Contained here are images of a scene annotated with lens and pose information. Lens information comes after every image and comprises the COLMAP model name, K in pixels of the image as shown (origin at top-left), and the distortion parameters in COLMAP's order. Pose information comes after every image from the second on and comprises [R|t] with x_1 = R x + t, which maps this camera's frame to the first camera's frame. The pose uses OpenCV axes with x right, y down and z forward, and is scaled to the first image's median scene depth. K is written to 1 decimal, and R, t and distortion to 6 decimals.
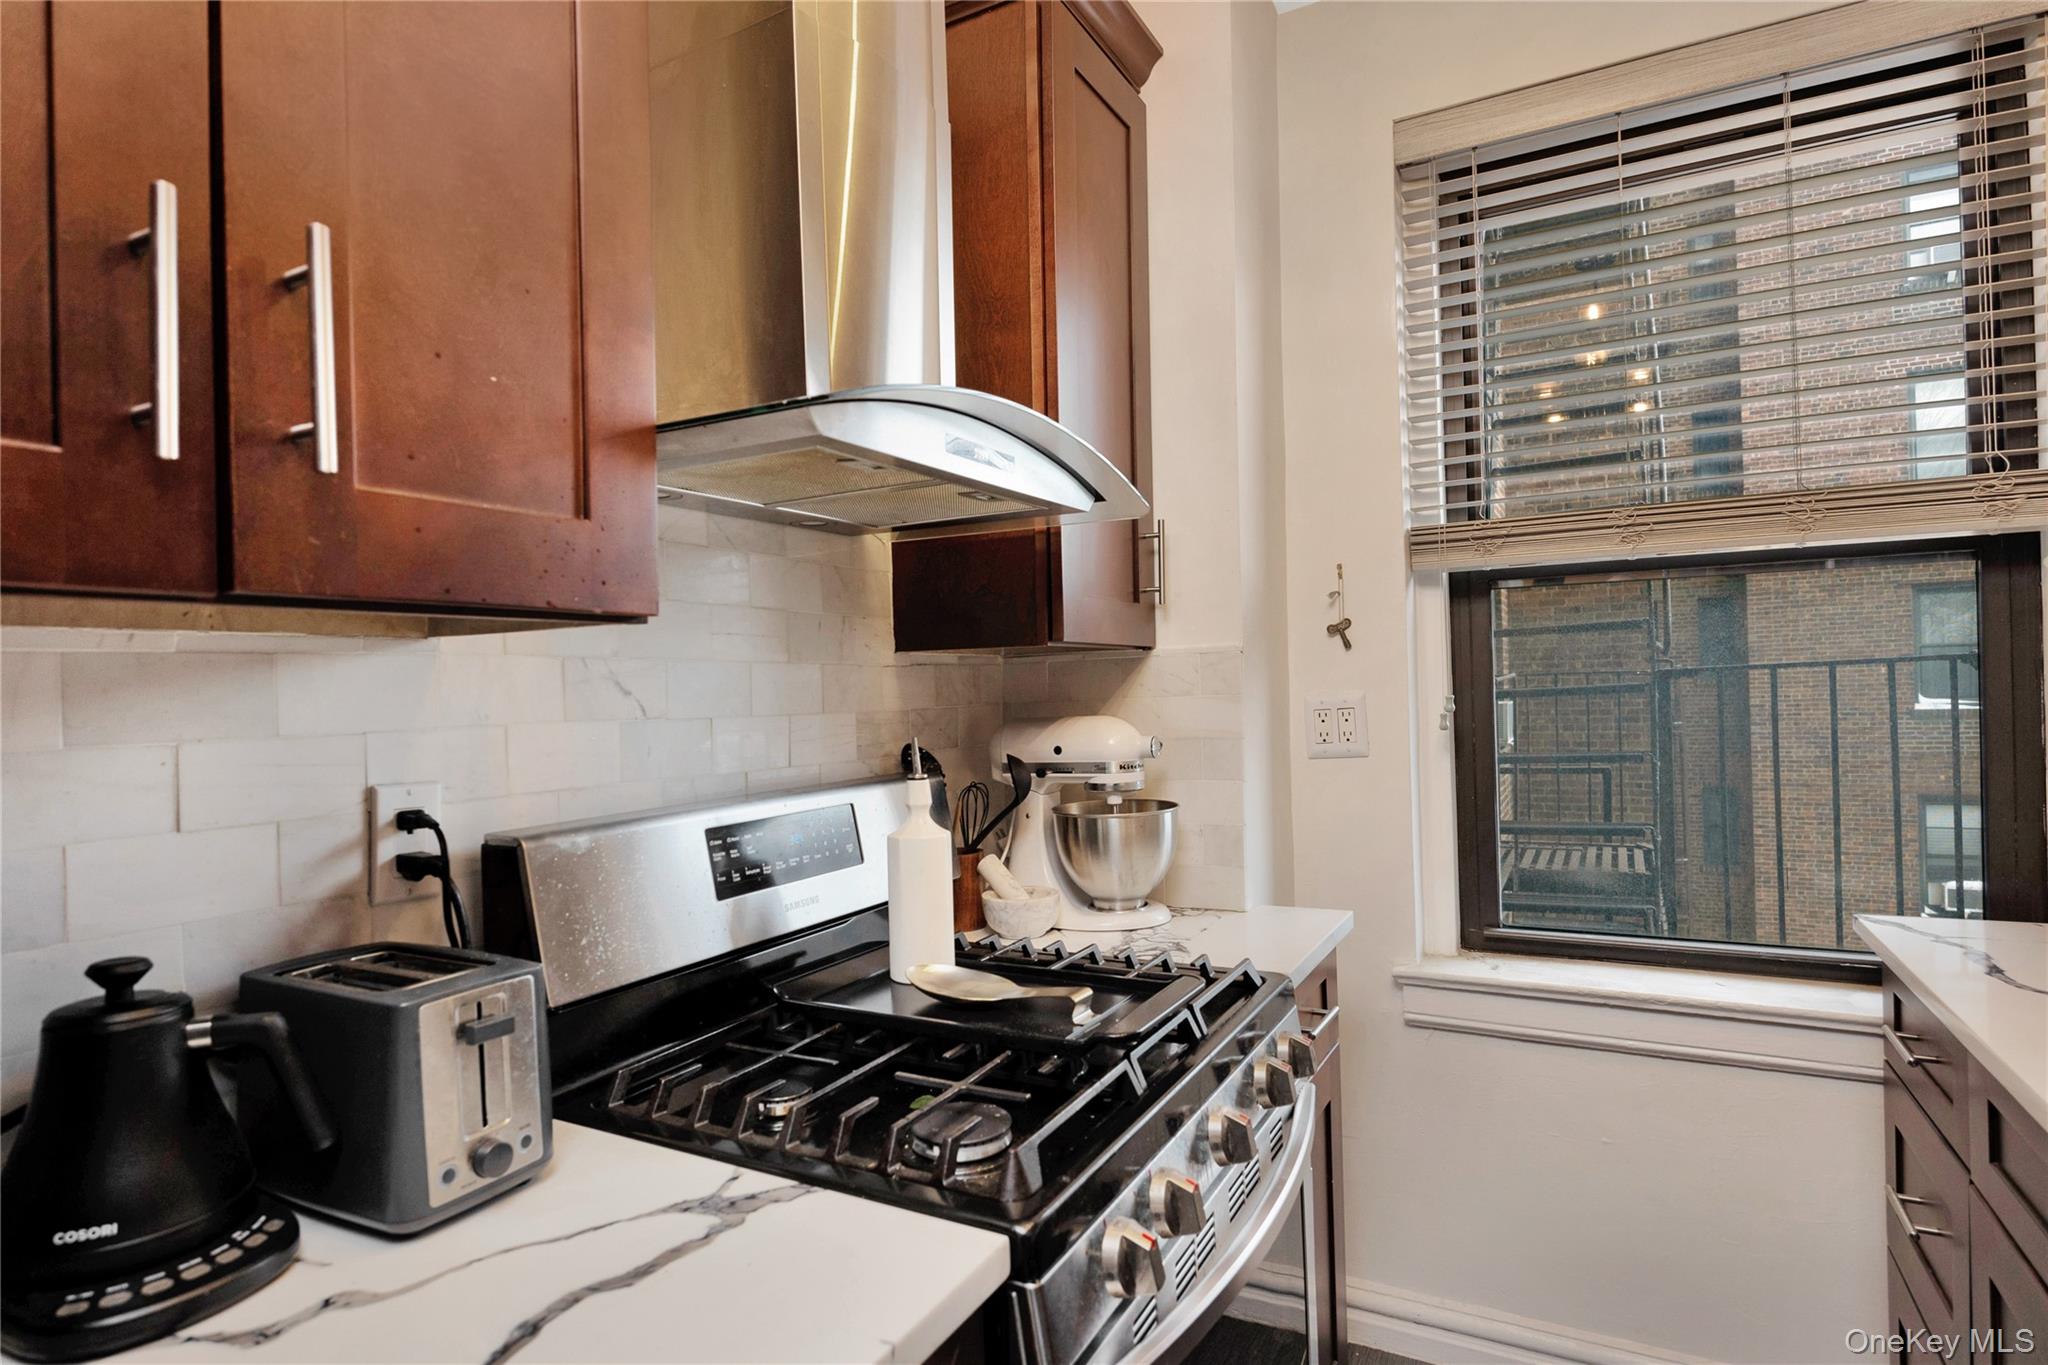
lens RADIAL K [[1062.4, 0, 1027.4], [0, 1062.4, 695.4], [0, 0, 1]] dist [-0.005137, -0.000758]
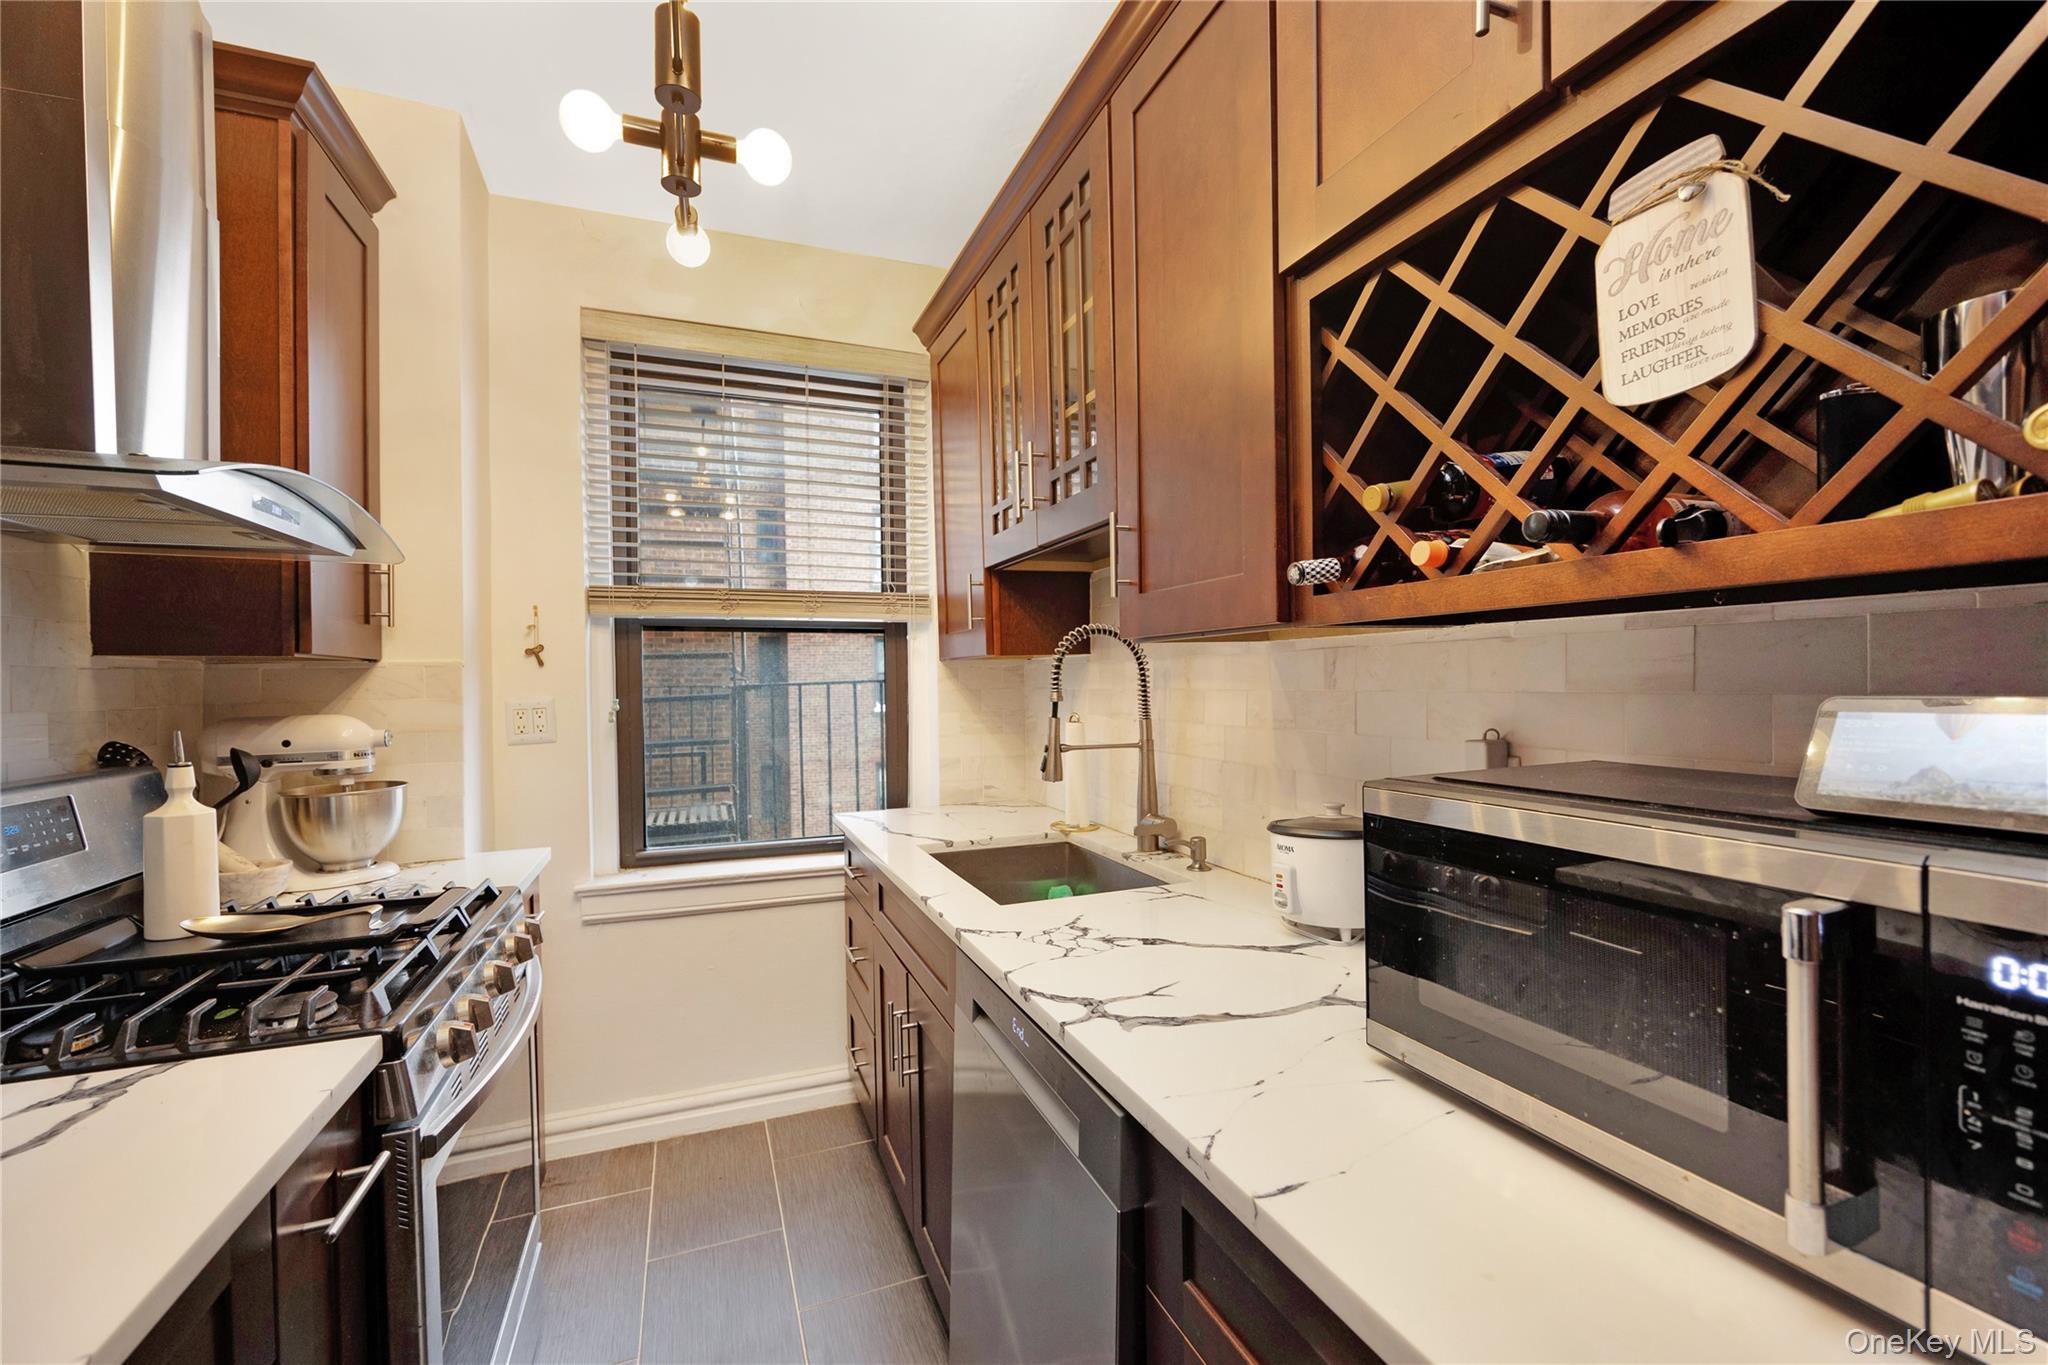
lens RADIAL K [[833.6, 0, 1022.9], [0, 833.6, 692.2], [0, 0, 1]] dist [-0.008539, -0.000213]
pose [[0.643378, 0.012322, 0.765450, -0.153517], [-0.002655, 0.999900, -0.013864, 0.004854], [-0.765544, 0.006888, 0.643346, -0.233303]]
